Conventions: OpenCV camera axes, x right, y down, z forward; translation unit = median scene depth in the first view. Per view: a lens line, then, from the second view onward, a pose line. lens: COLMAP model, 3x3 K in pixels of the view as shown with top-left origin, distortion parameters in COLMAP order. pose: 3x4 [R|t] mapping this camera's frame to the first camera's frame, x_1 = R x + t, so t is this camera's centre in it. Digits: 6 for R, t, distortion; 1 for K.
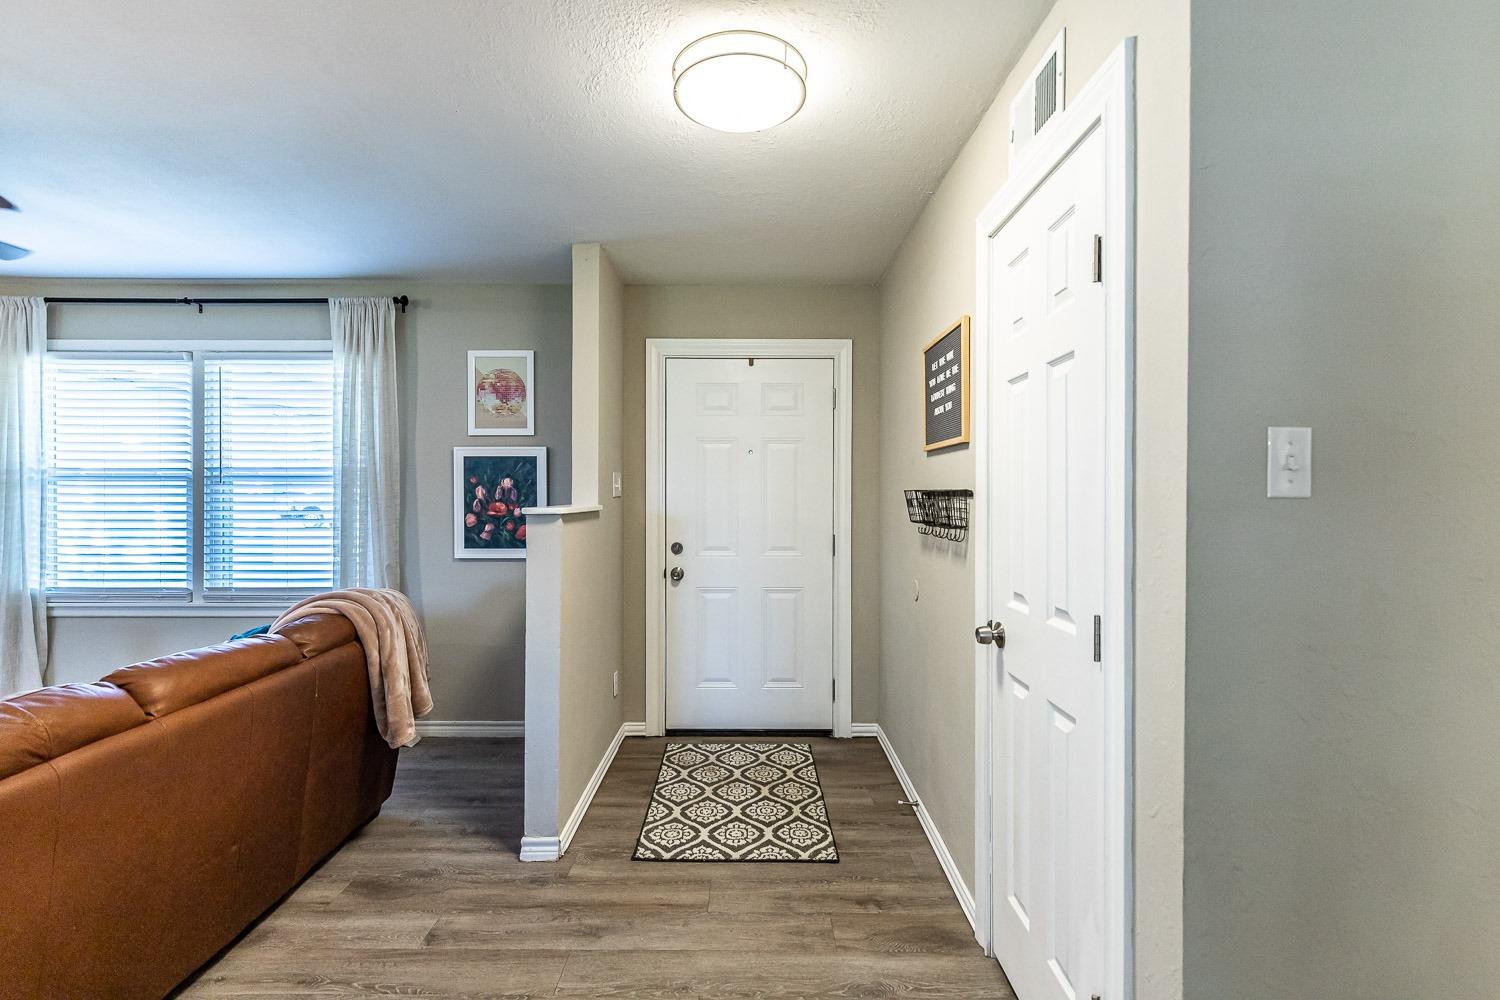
lens RADIAL K [[681.9, 0, 752.7], [0, 681.9, 492.3], [0, 0, 1]] dist [0.022886, 0.000063]
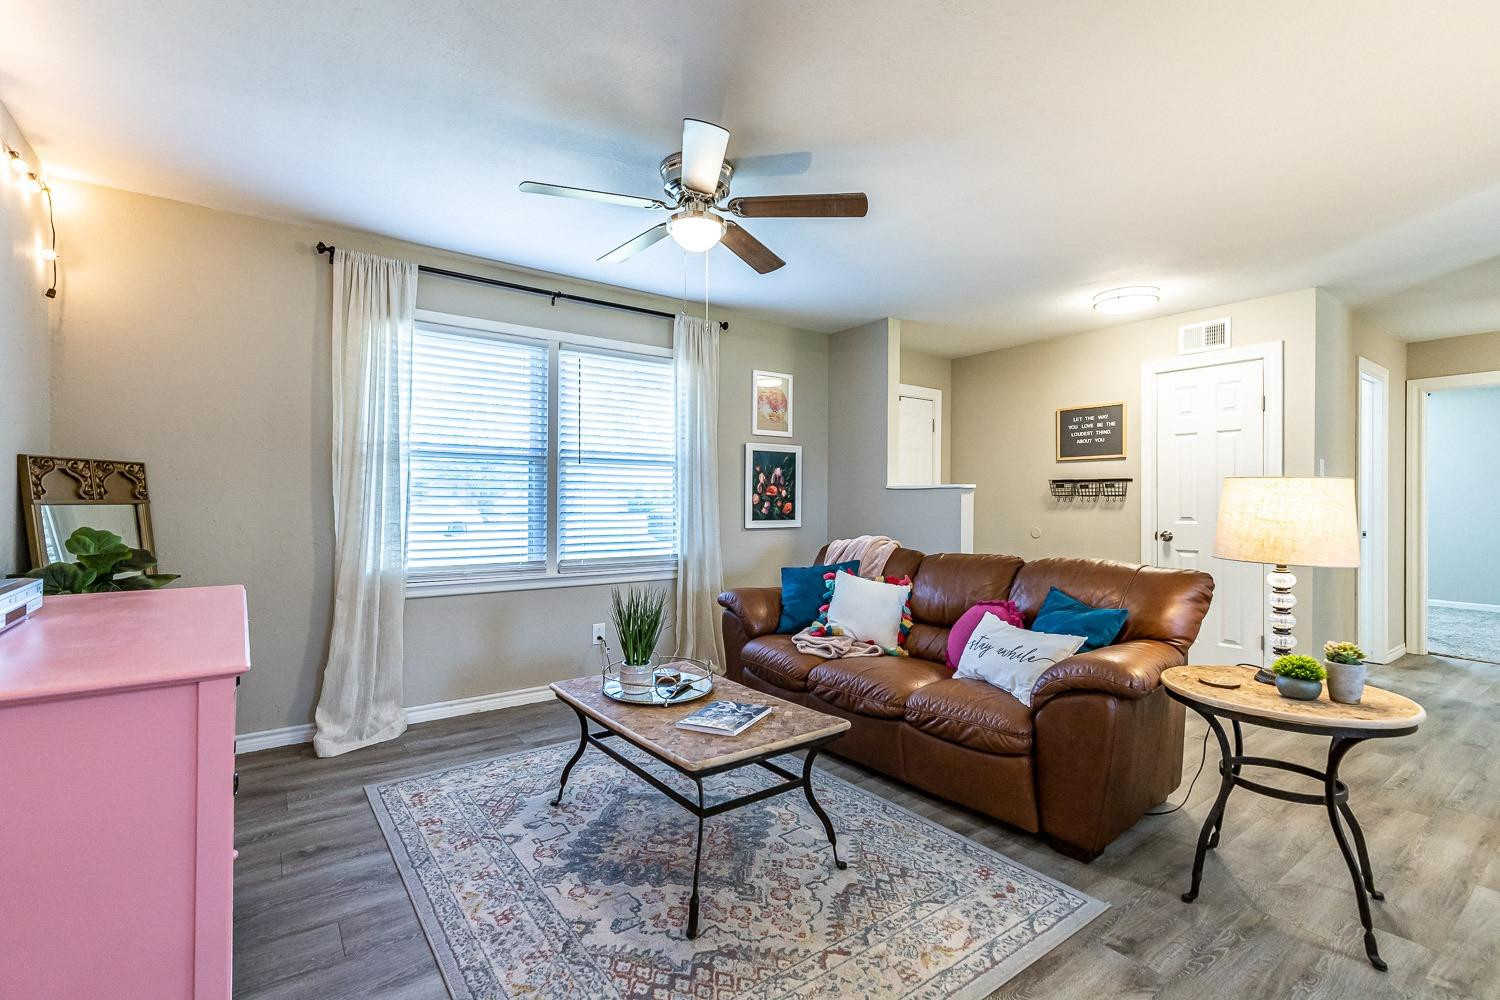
lens RADIAL K [[681.9, 0, 752.1], [0, 681.9, 504.6], [0, 0, 1]] dist [0.022886, 0.000063]
pose [[0.798812, 0.001623, 0.601579, -1.205715], [-0.003870, 0.999990, 0.002440, 0.048240], [-0.601569, -0.004277, 0.798810, -0.040799]]
